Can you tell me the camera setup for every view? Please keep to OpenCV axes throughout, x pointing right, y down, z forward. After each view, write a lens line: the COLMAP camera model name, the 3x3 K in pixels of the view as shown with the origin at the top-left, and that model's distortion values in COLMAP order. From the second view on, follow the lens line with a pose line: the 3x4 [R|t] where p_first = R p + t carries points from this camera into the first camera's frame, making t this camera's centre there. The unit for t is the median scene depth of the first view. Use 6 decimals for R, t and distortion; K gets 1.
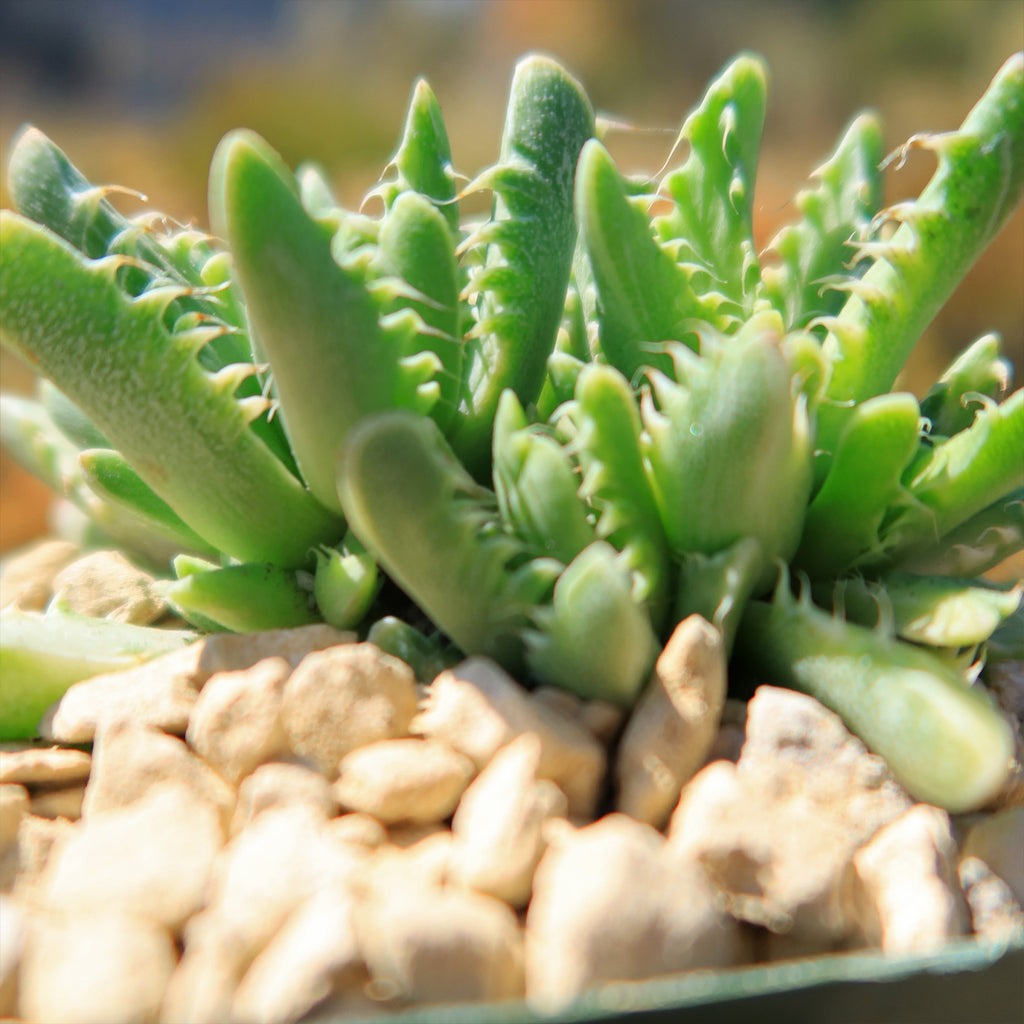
lens RADIAL K [[1060.6, 0, 512.0], [0, 1060.6, 512.0], [0, 0, 1]] dist [-0.003566, 0.000751]
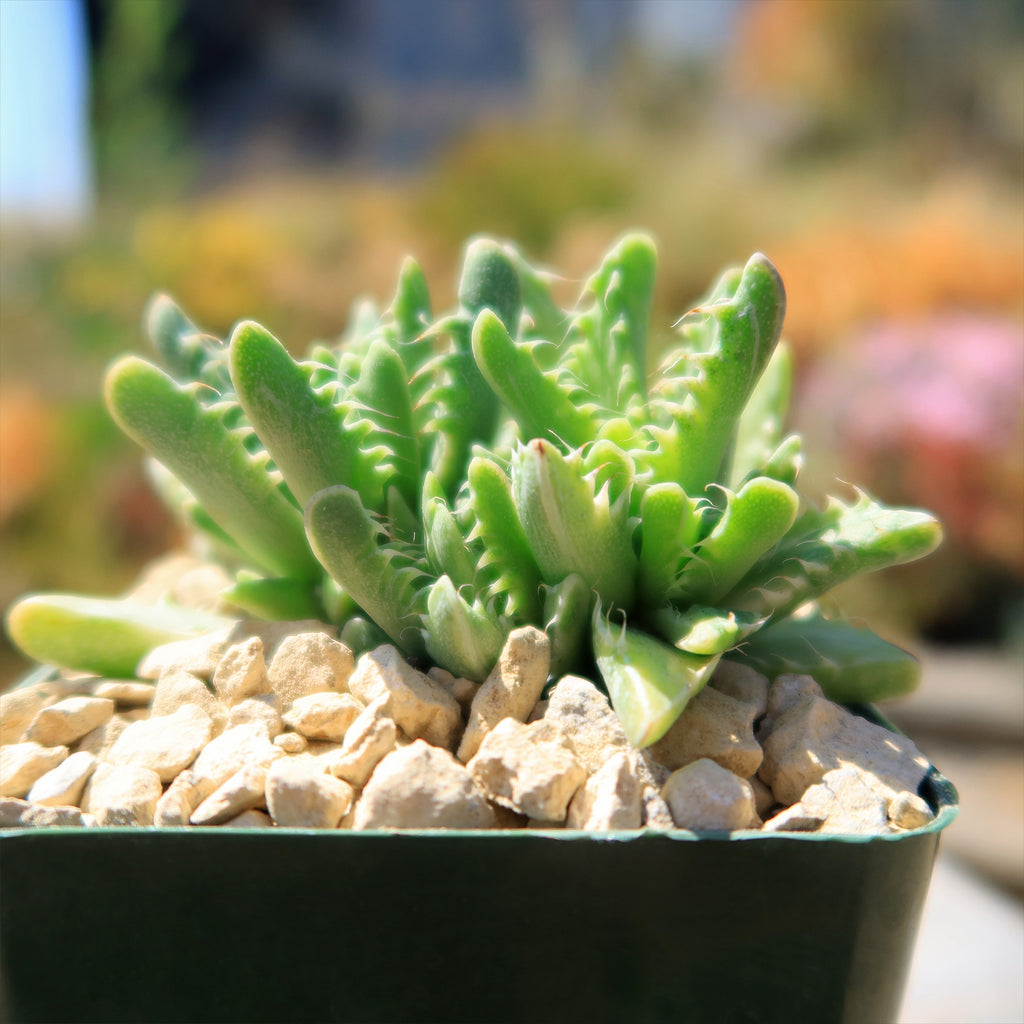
lens RADIAL K [[1060.6, 0, 512.0], [0, 1060.6, 512.0], [0, 0, 1]] dist [-0.003566, 0.000751]
pose [[0.976165, 0.032808, -0.214536, 0.446183], [-0.040642, 0.998655, -0.032207, -0.011432], [0.213190, 0.040159, 0.976185, -0.463258]]
